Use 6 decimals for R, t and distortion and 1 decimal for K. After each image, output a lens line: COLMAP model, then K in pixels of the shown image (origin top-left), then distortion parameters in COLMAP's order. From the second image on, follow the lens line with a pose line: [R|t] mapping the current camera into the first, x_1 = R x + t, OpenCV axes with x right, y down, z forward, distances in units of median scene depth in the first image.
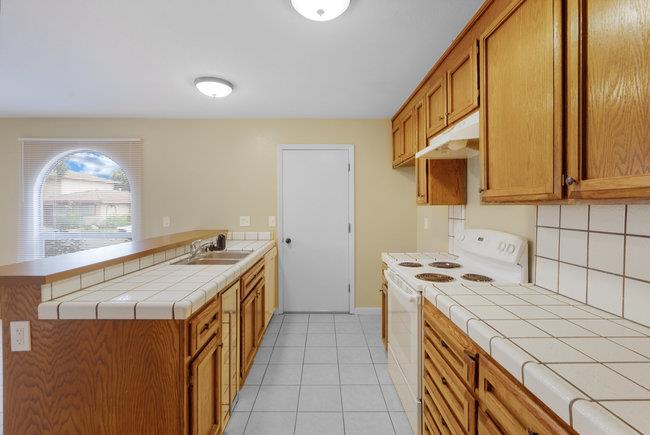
lens RADIAL K [[298.5, 0, 326.6], [0, 298.5, 213.6], [0, 0, 1]] dist [0.001297, 0.000644]
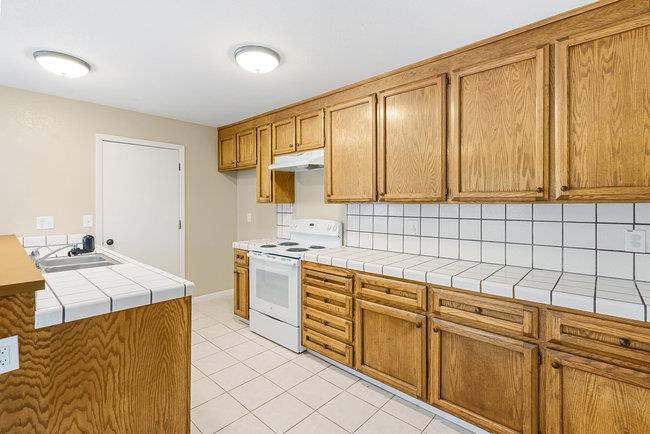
lens RADIAL K [[303.8, 0, 322.8], [0, 303.8, 204.0], [0, 0, 1]] dist [-0.002604, 0.000791]
pose [[0.688663, -0.000230, 0.725081, -0.556763], [0.015568, 0.999774, -0.014469, -0.000420], [-0.724914, 0.021252, 0.688511, -0.151412]]
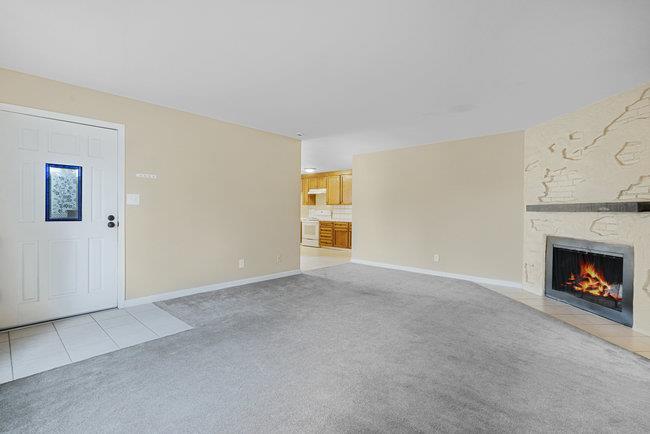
lens RADIAL K [[298.5, 0, 326.6], [0, 298.5, 213.1], [0, 0, 1]] dist [0.001297, 0.000644]
pose [[0.682247, -0.007088, 0.731087, -2.654005], [0.010805, 0.999942, -0.000388, 0.094532], [-0.731041, 0.008164, 0.682284, -2.113296]]
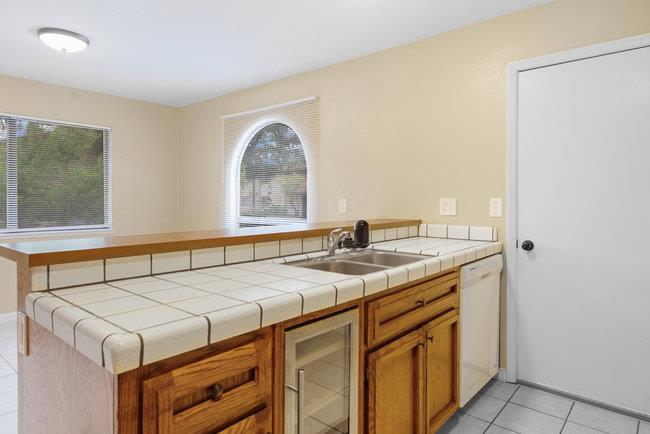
lens RADIAL K [[399.6, 0, 324.9], [0, 399.6, 204.9], [0, 0, 1]] dist [0.001613, 0.000944]
pose [[0.751936, 0.008696, -0.659179, 0.102207], [-0.014202, 0.999895, -0.003010, 0.043935], [0.659083, 0.011625, 0.751980, 0.390463]]
